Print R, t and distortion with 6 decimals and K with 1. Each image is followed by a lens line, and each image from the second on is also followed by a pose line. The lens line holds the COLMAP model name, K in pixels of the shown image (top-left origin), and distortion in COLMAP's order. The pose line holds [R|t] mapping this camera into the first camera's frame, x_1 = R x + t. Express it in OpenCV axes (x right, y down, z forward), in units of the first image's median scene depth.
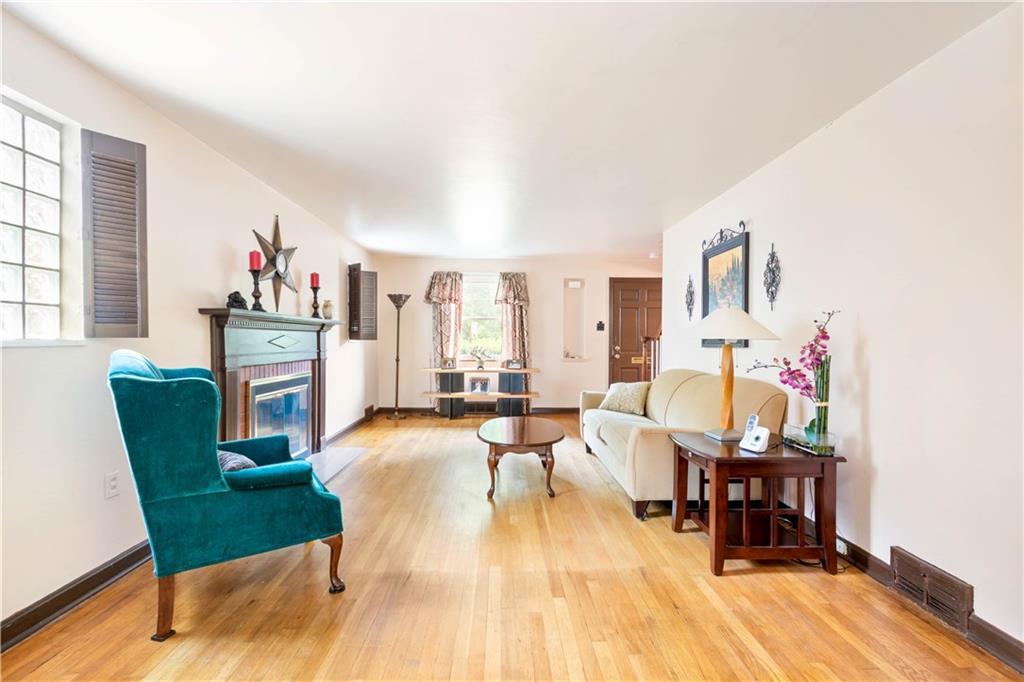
lens RADIAL K [[456.3, 0, 509.1], [0, 456.3, 341.6], [0, 0, 1]] dist [0.008698, -0.000124]
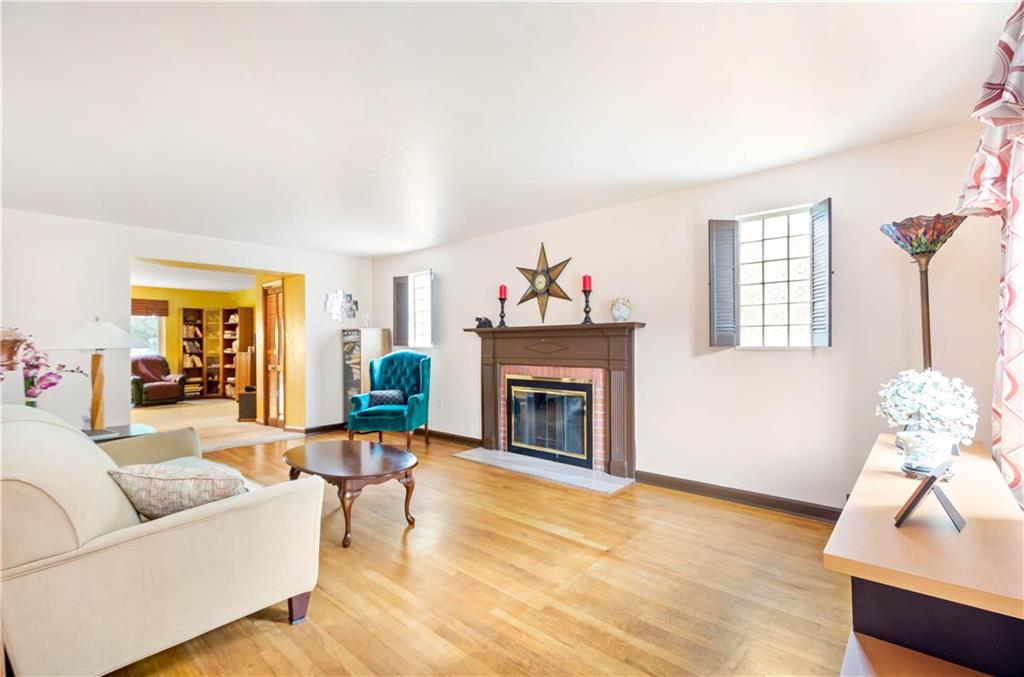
lens RADIAL K [[456.3, 0, 507.0], [0, 456.3, 342.5], [0, 0, 1]] dist [0.008698, -0.000124]
pose [[-0.700038, 0.002949, -0.714100, 0.360260], [0.003201, 0.999994, 0.000992, -0.014299], [0.714098, -0.001591, -0.700044, 1.554308]]
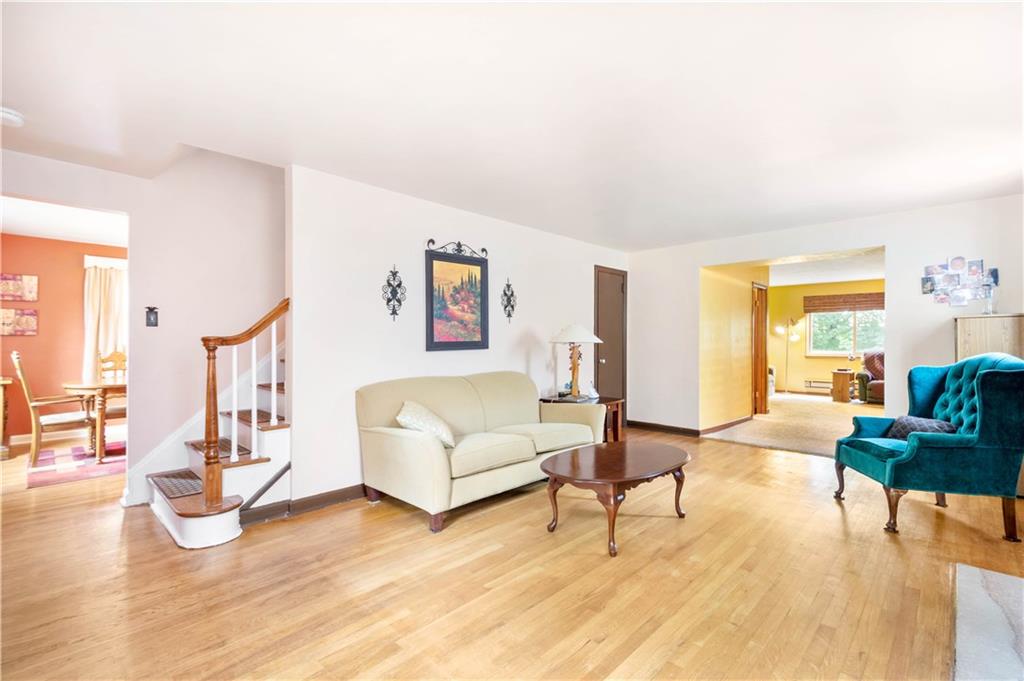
lens RADIAL K [[456.3, 0, 511.0], [0, 456.3, 339.8], [0, 0, 1]] dist [0.008698, -0.000124]
pose [[-0.698701, -0.004563, 0.715400, -0.346527], [-0.001404, 0.999986, 0.005006, -0.016371], [-0.715413, 0.002494, -0.698698, 1.466870]]
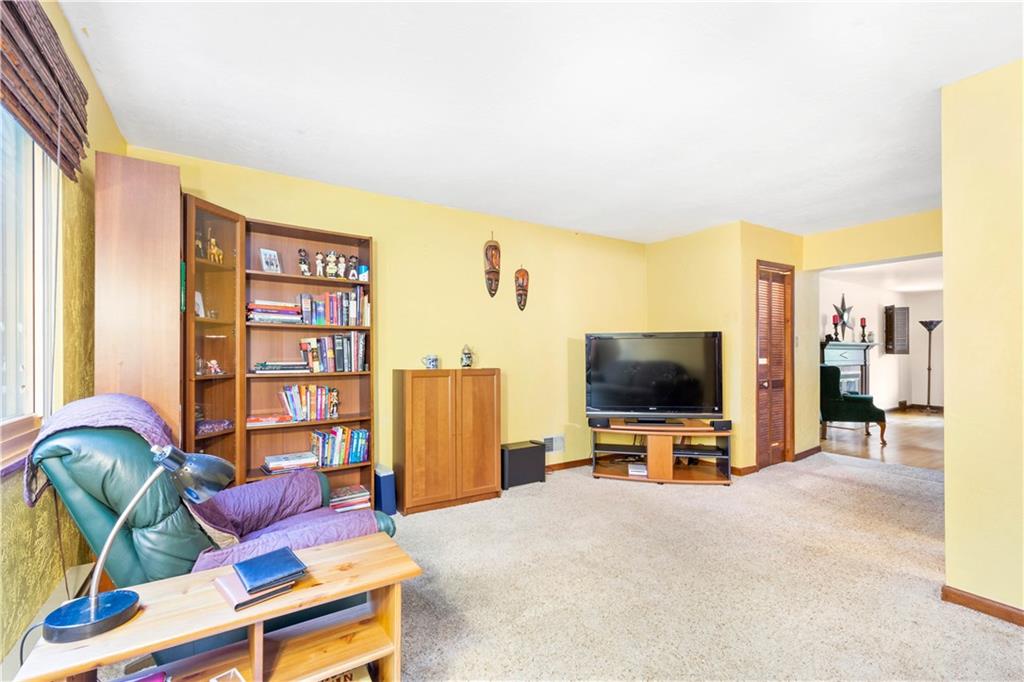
lens RADIAL K [[456.3, 0, 513.0], [0, 456.3, 348.2], [0, 0, 1]] dist [0.008698, -0.000124]
pose [[0.529868, -0.005503, -0.848062, 0.390123], [-0.006416, 0.999924, -0.010498, 0.000505], [0.848056, 0.011004, 0.529793, -1.163421]]
